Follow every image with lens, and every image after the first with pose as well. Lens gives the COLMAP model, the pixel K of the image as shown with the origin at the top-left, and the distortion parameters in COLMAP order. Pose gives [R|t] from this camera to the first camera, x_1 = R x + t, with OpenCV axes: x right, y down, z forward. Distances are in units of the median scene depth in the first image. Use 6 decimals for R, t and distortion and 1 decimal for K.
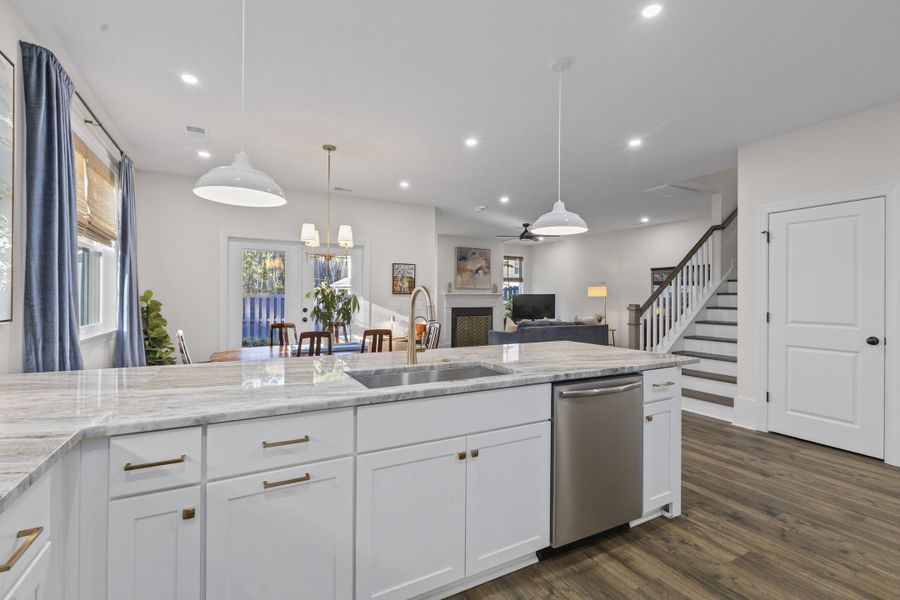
lens RADIAL K [[404.9, 0, 448.0], [0, 404.9, 293.8], [0, 0, 1]] dist [0.001958, -0.000499]
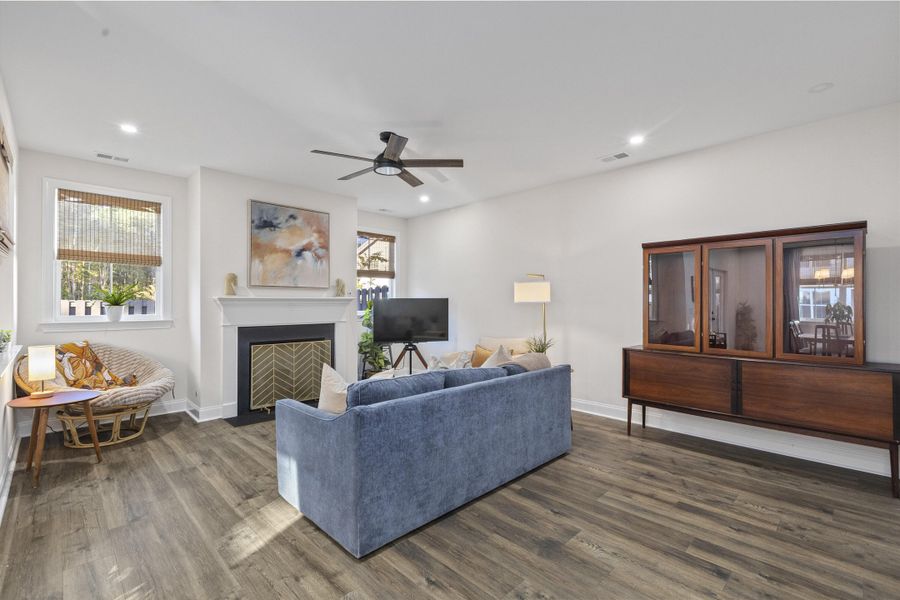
lens RADIAL K [[404.9, 0, 449.8], [0, 404.9, 300.6], [0, 0, 1]] dist [0.001958, -0.000499]
pose [[0.960621, -0.003568, 0.277839, 0.173350], [0.002655, 0.999990, 0.003664, 0.003463], [-0.277849, -0.002782, 0.960621, 0.729612]]
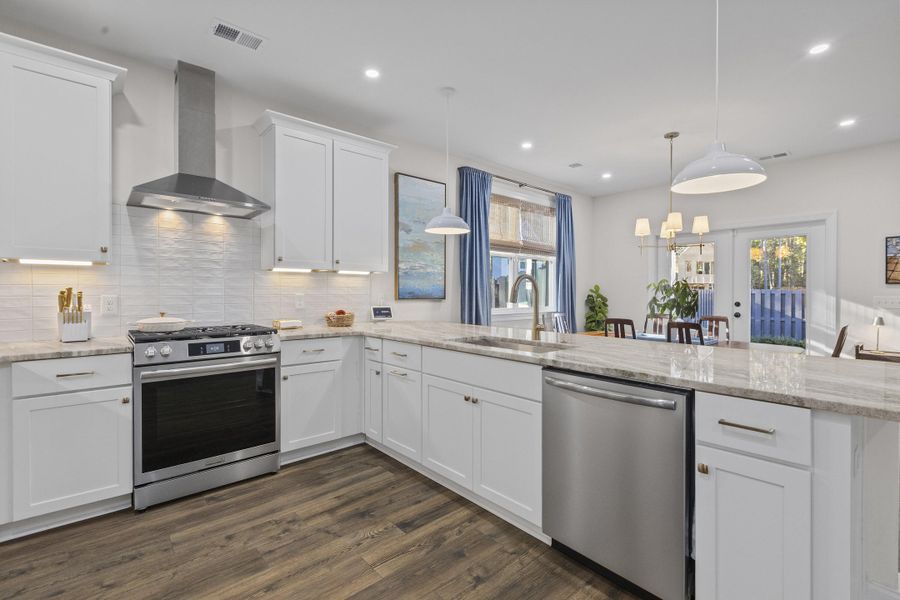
lens RADIAL K [[404.9, 0, 448.2], [0, 404.9, 293.5], [0, 0, 1]] dist [0.001958, -0.000499]
pose [[0.224851, -0.001468, -0.974392, 0.339434], [0.005283, 0.999986, -0.000287, 0.011977], [0.974379, -0.005083, 0.224856, 0.159493]]
